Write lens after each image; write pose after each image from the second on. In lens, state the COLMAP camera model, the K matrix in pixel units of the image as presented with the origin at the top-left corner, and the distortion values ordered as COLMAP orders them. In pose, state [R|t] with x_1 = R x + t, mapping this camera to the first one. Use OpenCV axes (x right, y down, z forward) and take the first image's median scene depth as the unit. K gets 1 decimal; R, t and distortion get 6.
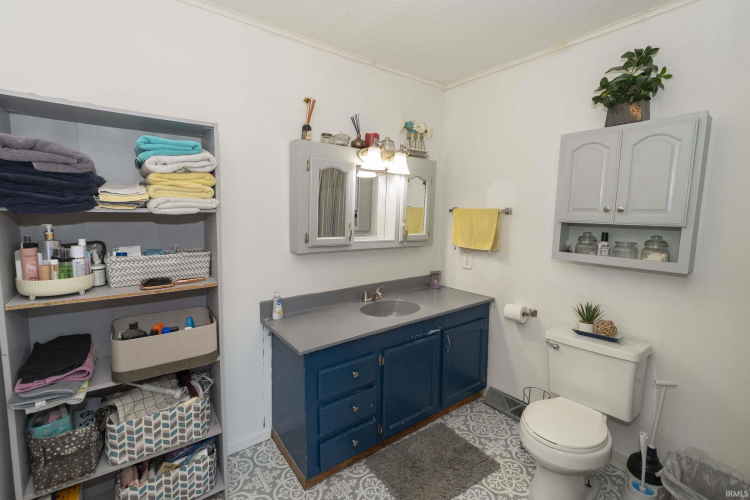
lens RADIAL K [[329.3, 0, 372.4], [0, 329.3, 246.1], [0, 0, 1]] dist [-0.001139, -0.000266]
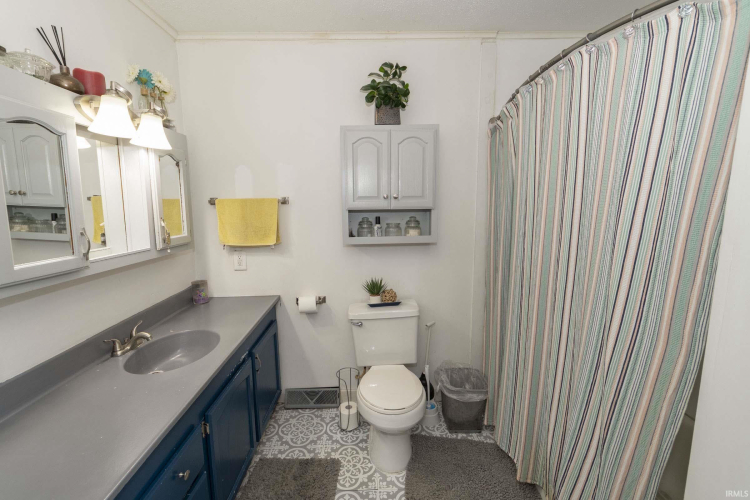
lens RADIAL K [[327.5, 0, 365.6], [0, 327.5, 247.5], [0, 0, 1]] dist [0.000939, 0.000092]
pose [[0.593687, -0.136386, 0.793054, -0.231992], [0.109558, 0.990055, 0.088249, -0.035516], [-0.797203, 0.034493, 0.602725, 0.296851]]
